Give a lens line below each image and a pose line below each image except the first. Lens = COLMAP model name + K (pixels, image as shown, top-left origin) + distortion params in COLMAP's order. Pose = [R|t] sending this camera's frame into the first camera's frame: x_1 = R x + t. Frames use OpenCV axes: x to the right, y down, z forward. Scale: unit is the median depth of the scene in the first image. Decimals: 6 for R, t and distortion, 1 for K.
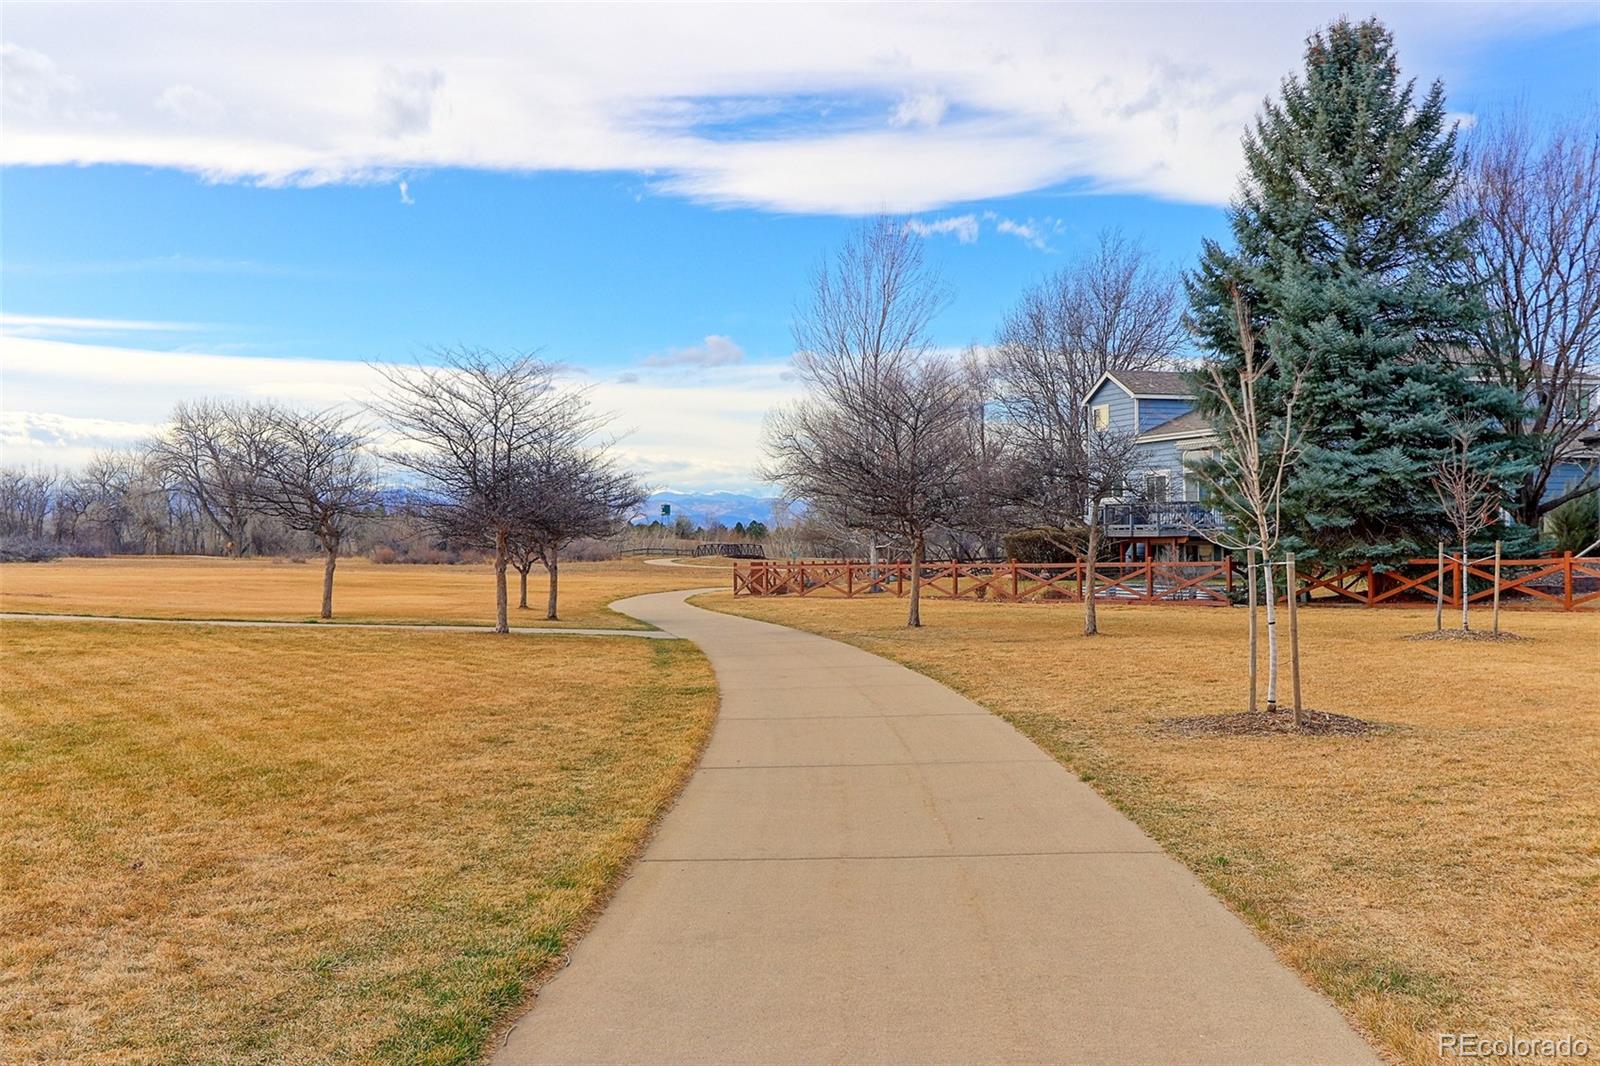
lens RADIAL K [[1625.9, 0, 800.0], [0, 1625.9, 533.0], [0, 0, 1]] dist [-0.027541, -0.008284]
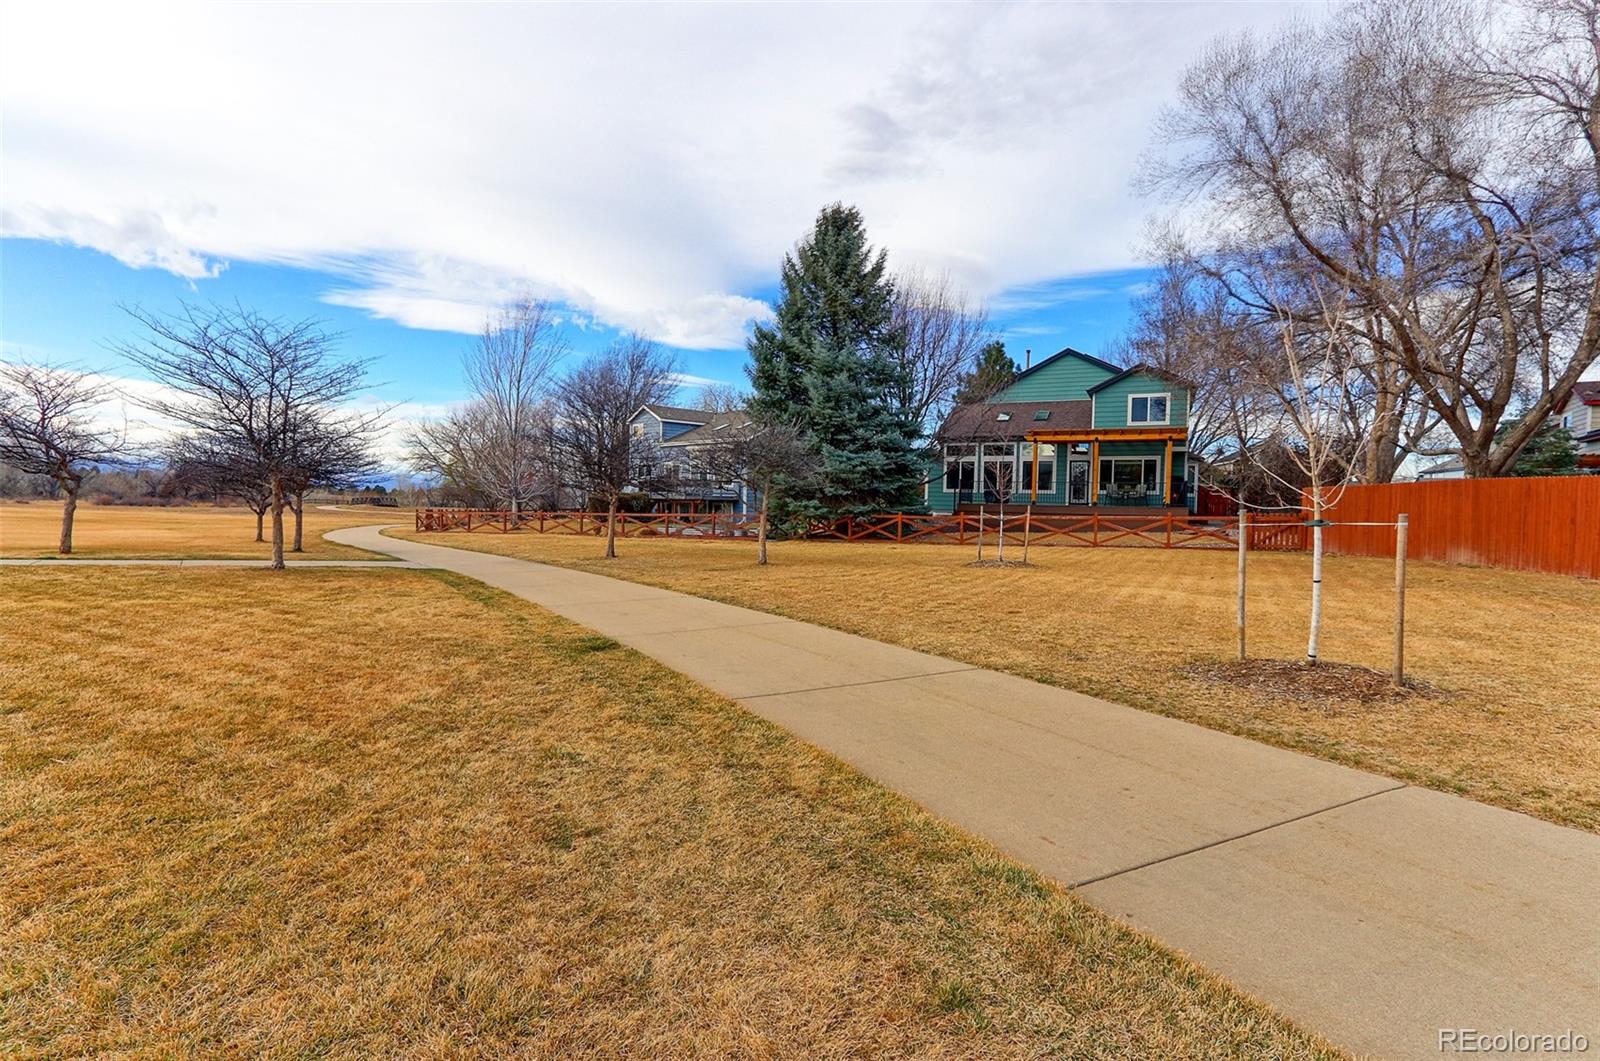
lens RADIAL K [[809.4, 0, 821.7], [0, 809.4, 511.8], [0, 0, 1]] dist [0.003811, 0.000507]
pose [[0.887127, 0.017437, 0.461196, -0.083288], [-0.024889, 0.999639, 0.010081, 0.005730], [-0.460854, -0.020422, 0.887241, 0.251156]]
